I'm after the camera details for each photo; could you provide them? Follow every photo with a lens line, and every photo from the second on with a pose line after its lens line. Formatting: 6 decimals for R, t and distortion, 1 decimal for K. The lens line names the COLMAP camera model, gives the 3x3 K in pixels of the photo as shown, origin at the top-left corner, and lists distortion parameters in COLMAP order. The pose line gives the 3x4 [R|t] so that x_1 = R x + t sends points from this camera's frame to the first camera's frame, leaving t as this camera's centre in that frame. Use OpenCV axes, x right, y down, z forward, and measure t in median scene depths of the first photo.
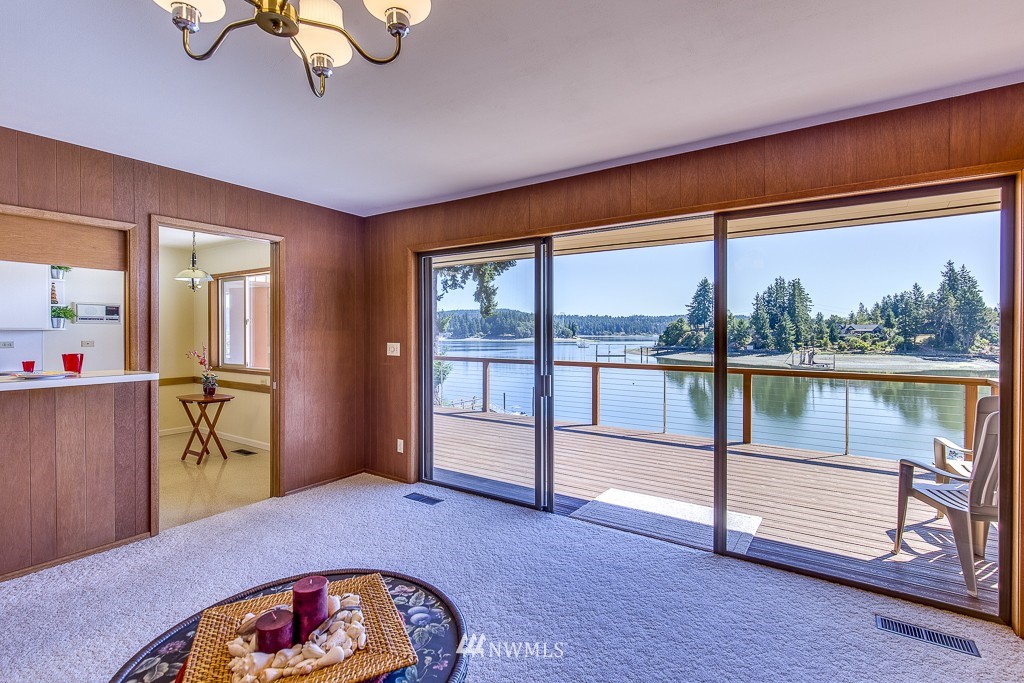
lens RADIAL K [[470.8, 0, 513.8], [0, 470.8, 334.7], [0, 0, 1]] dist [0.001488, 0.000133]
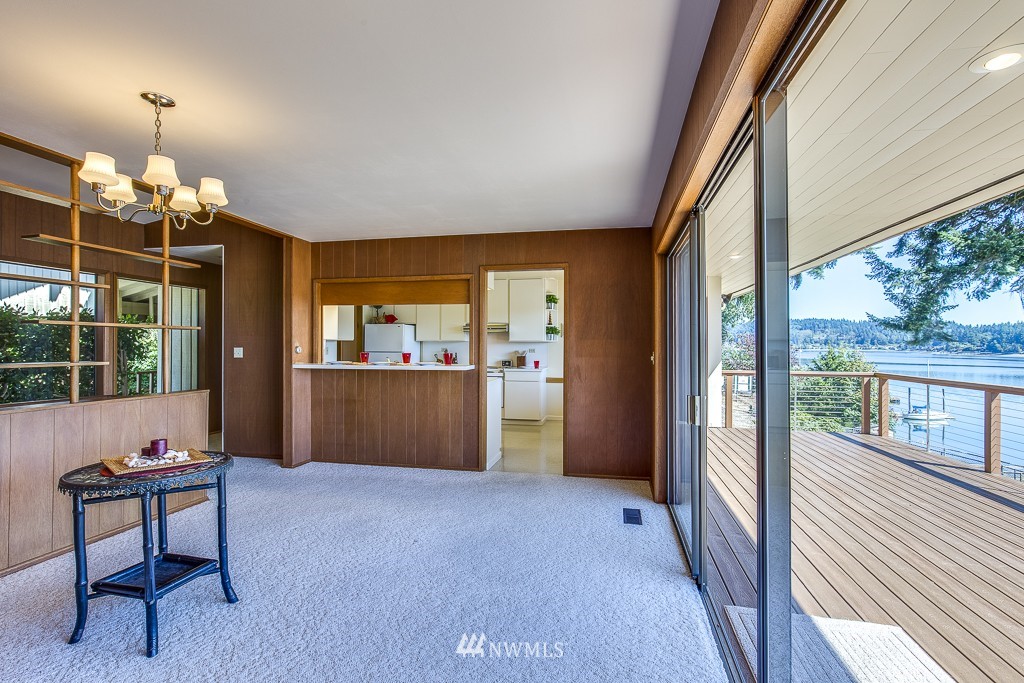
lens RADIAL K [[467.5, 0, 522.8], [0, 467.5, 342.3], [0, 0, 1]] dist [-0.001025, -0.000072]
pose [[0.384397, -0.006450, -0.923145, 0.429173], [-0.007697, 0.999918, -0.010191, 0.007962], [0.923136, 0.011023, 0.384316, 0.315019]]
